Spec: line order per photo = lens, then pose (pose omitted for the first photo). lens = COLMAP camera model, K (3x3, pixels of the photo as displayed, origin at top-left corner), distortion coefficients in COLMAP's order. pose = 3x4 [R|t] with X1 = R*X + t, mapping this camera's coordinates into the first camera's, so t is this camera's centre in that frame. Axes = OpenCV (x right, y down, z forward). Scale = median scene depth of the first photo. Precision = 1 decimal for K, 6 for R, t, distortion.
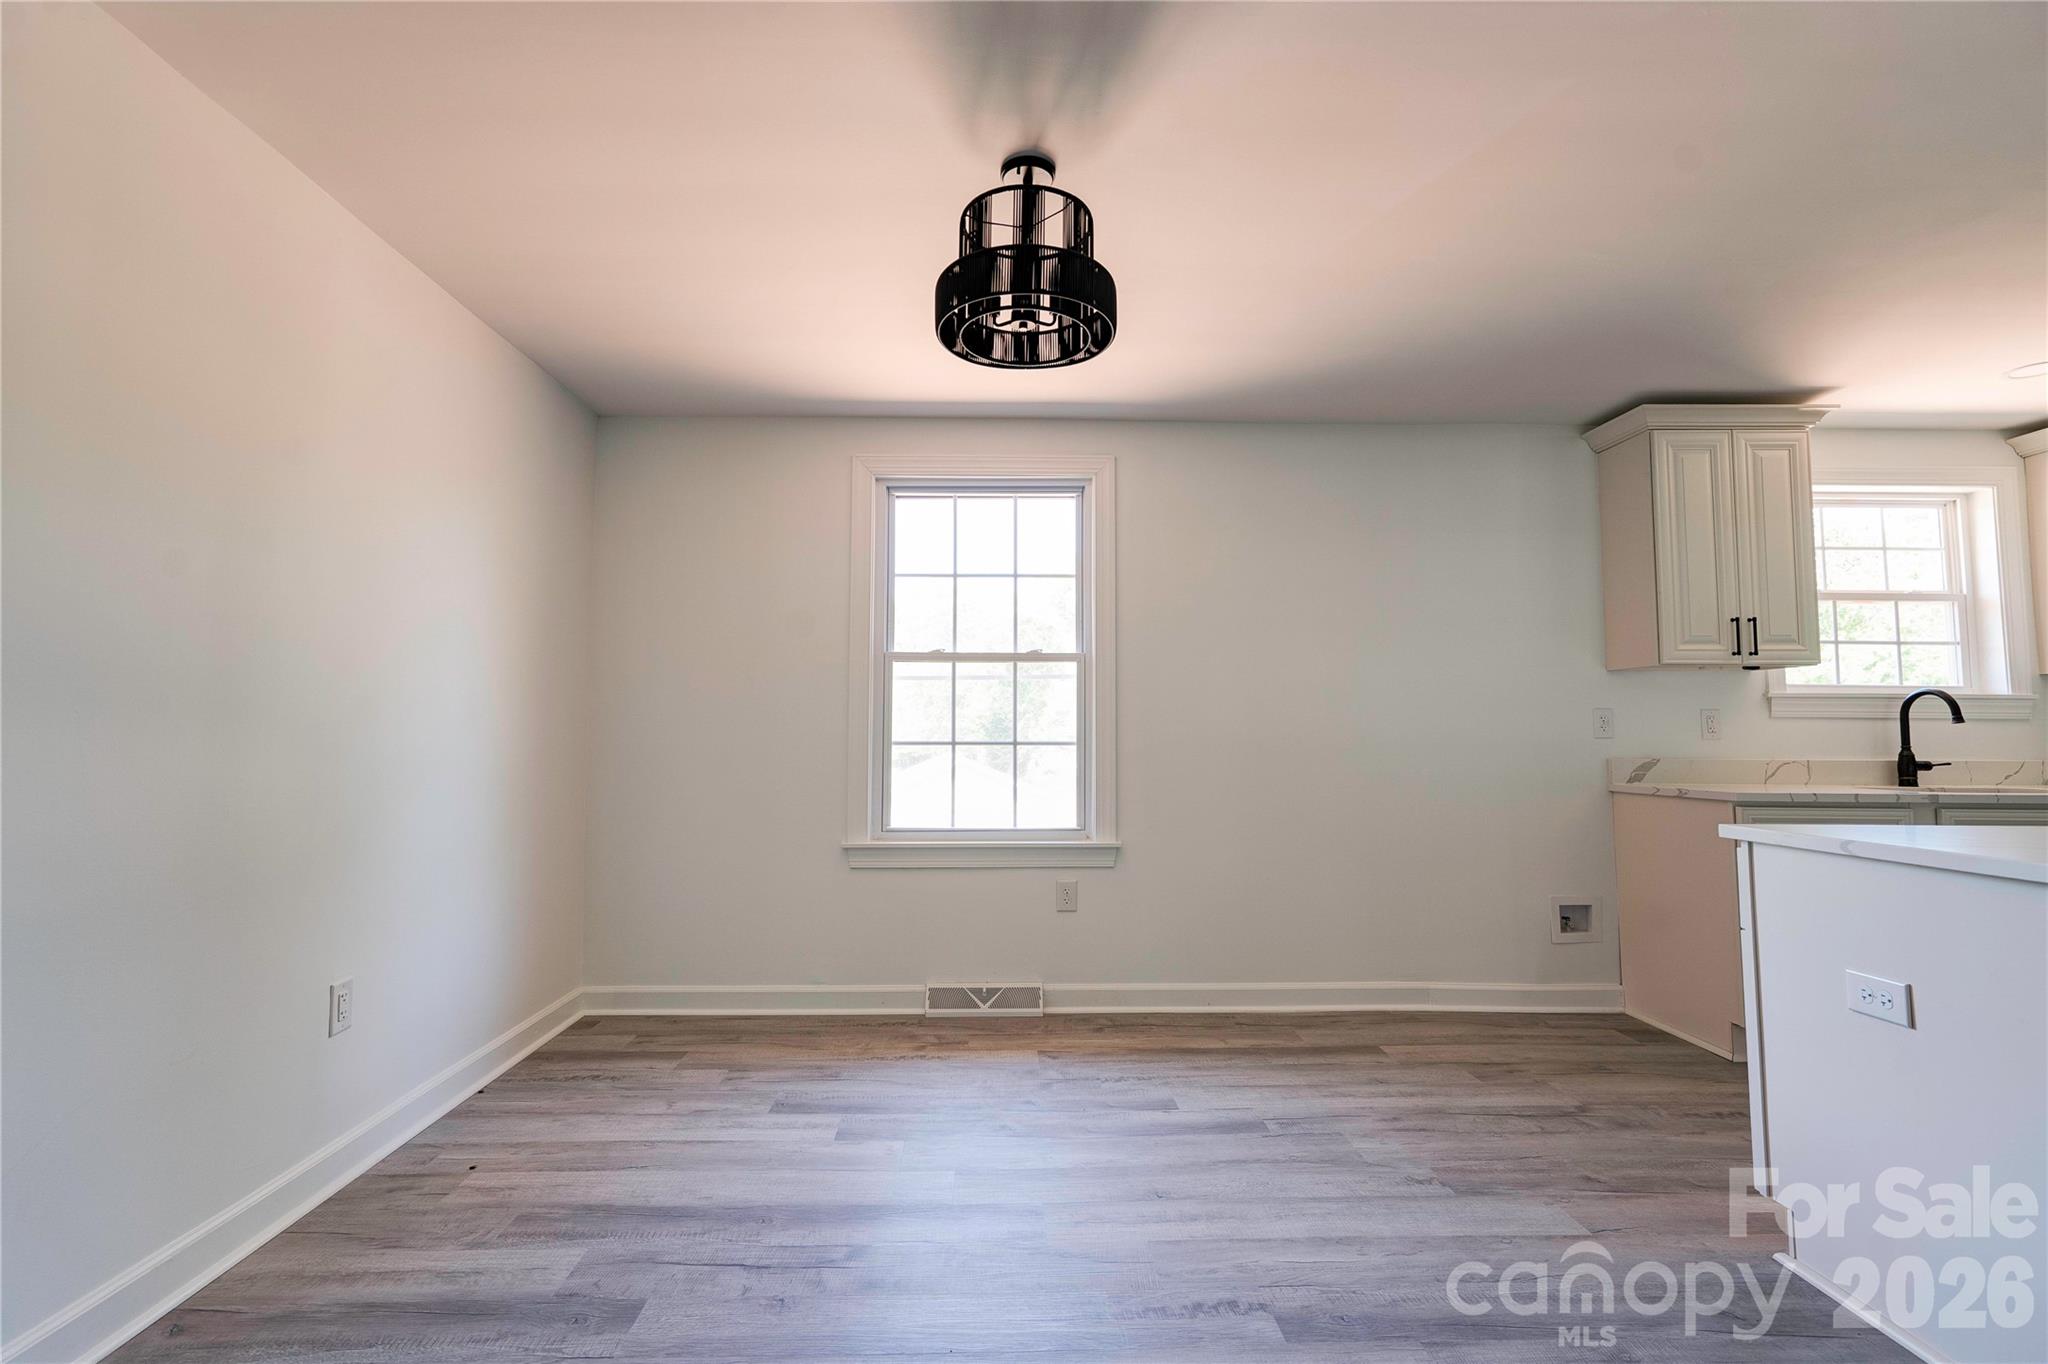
lens RADIAL K [[947.9, 0, 1006.9], [0, 947.9, 676.6], [0, 0, 1]] dist [-0.003087, 0.011661]
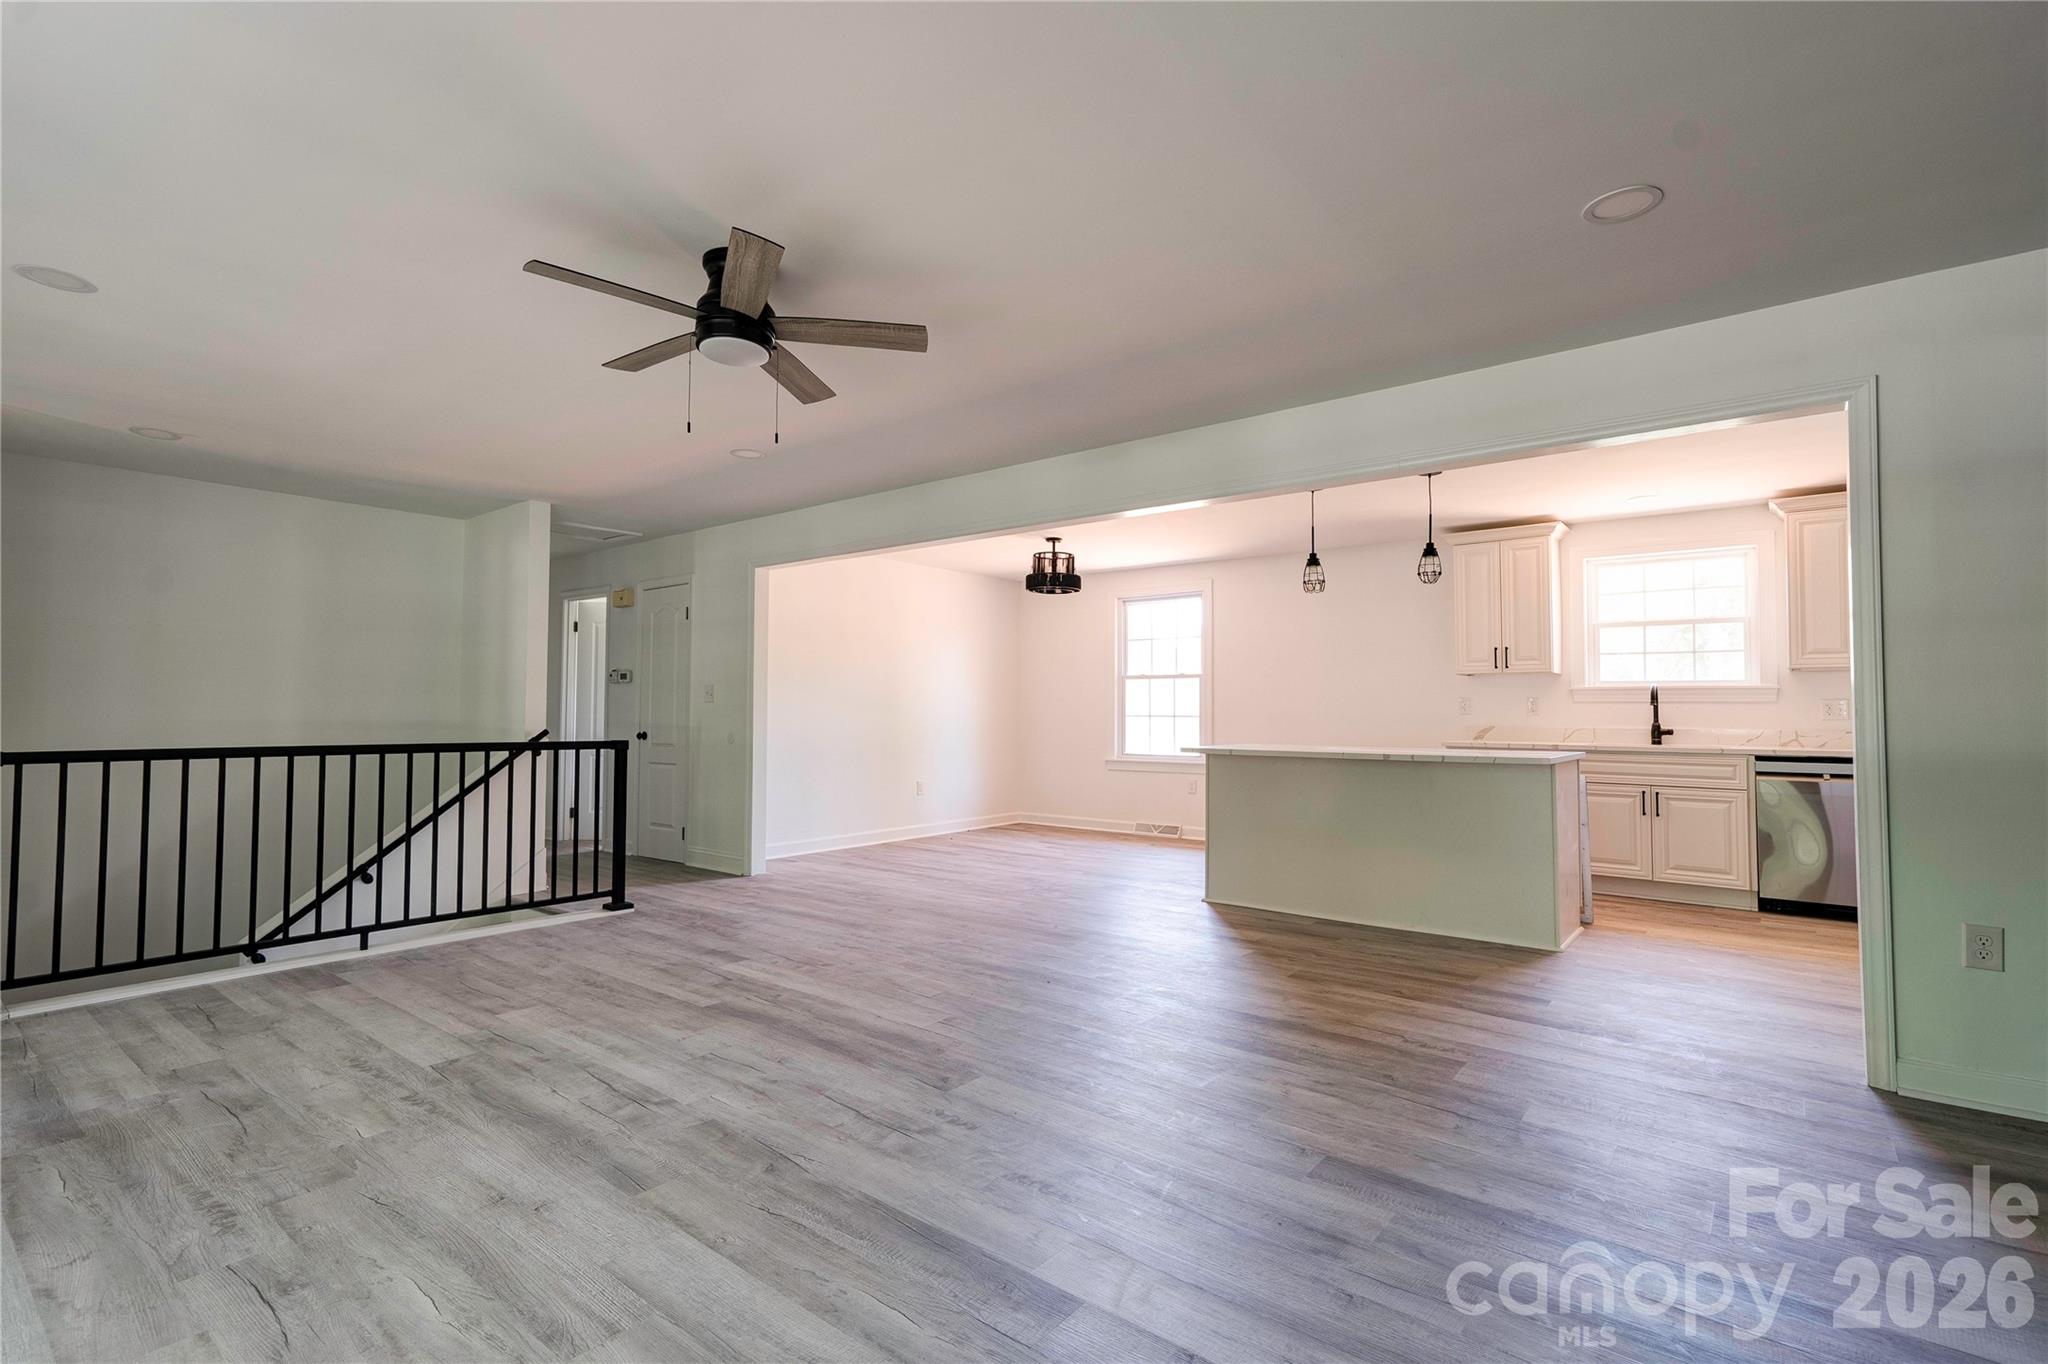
lens RADIAL K [[947.9, 0, 1003.0], [0, 947.9, 668.3], [0, 0, 1]] dist [-0.003087, 0.011661]
pose [[0.753817, -0.028928, -0.656448, 1.190071], [0.036783, 0.999322, -0.001799, -0.051705], [0.656055, -0.022790, 0.754369, -0.932137]]
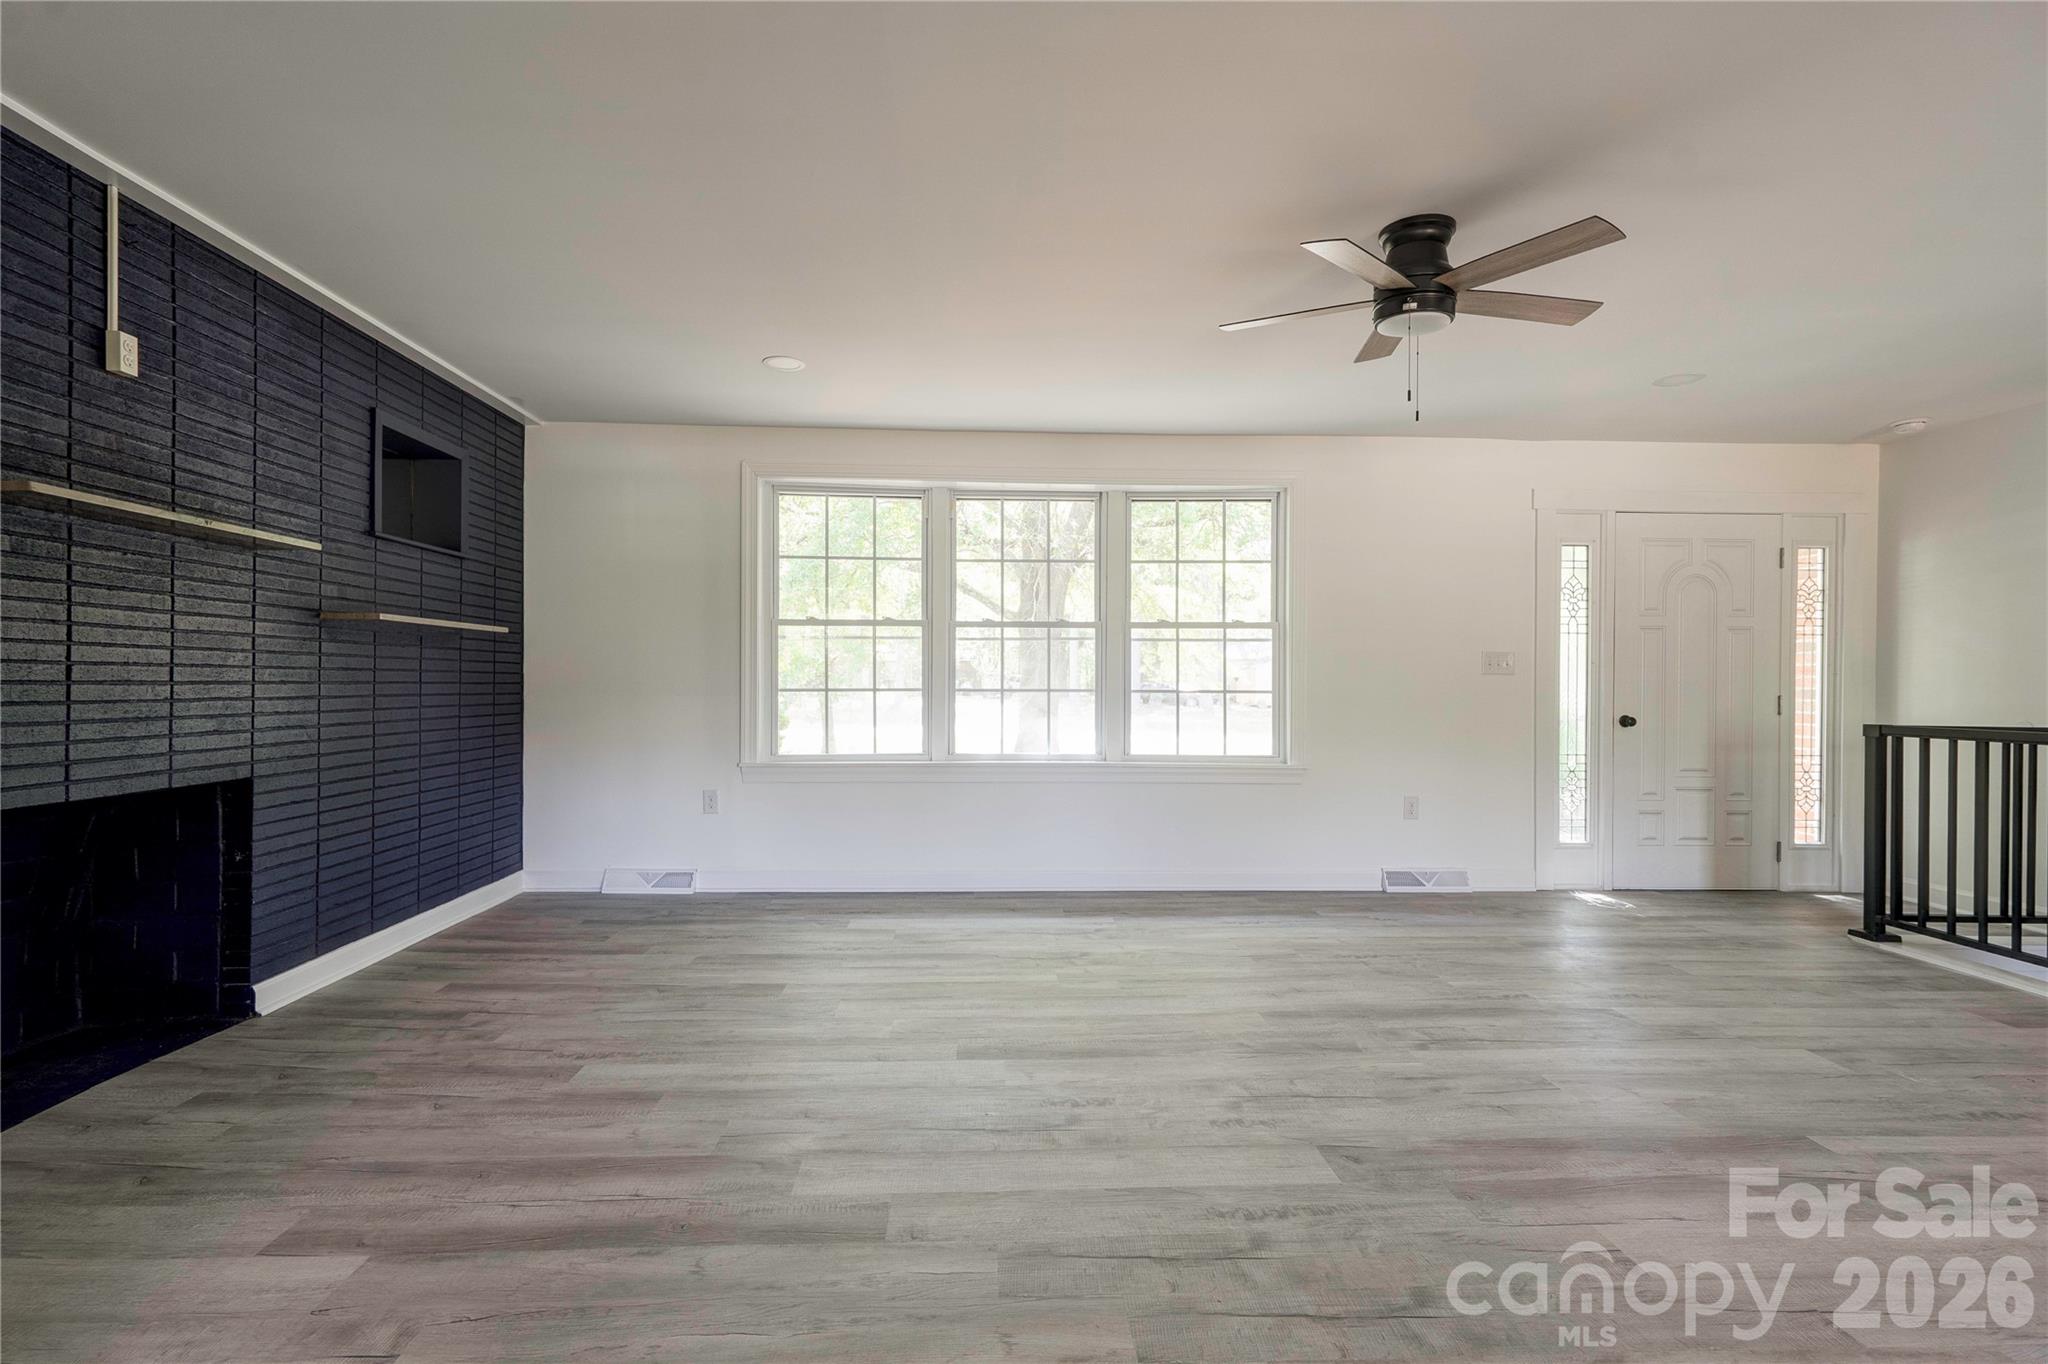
lens RADIAL K [[947.9, 0, 1013.8], [0, 947.9, 674.5], [0, 0, 1]] dist [-0.003087, 0.011661]
pose [[-0.999901, -0.008825, -0.010979, 0.866818], [-0.008047, 0.997587, -0.068962, 0.017322], [0.011561, -0.068867, -0.997559, 0.204108]]
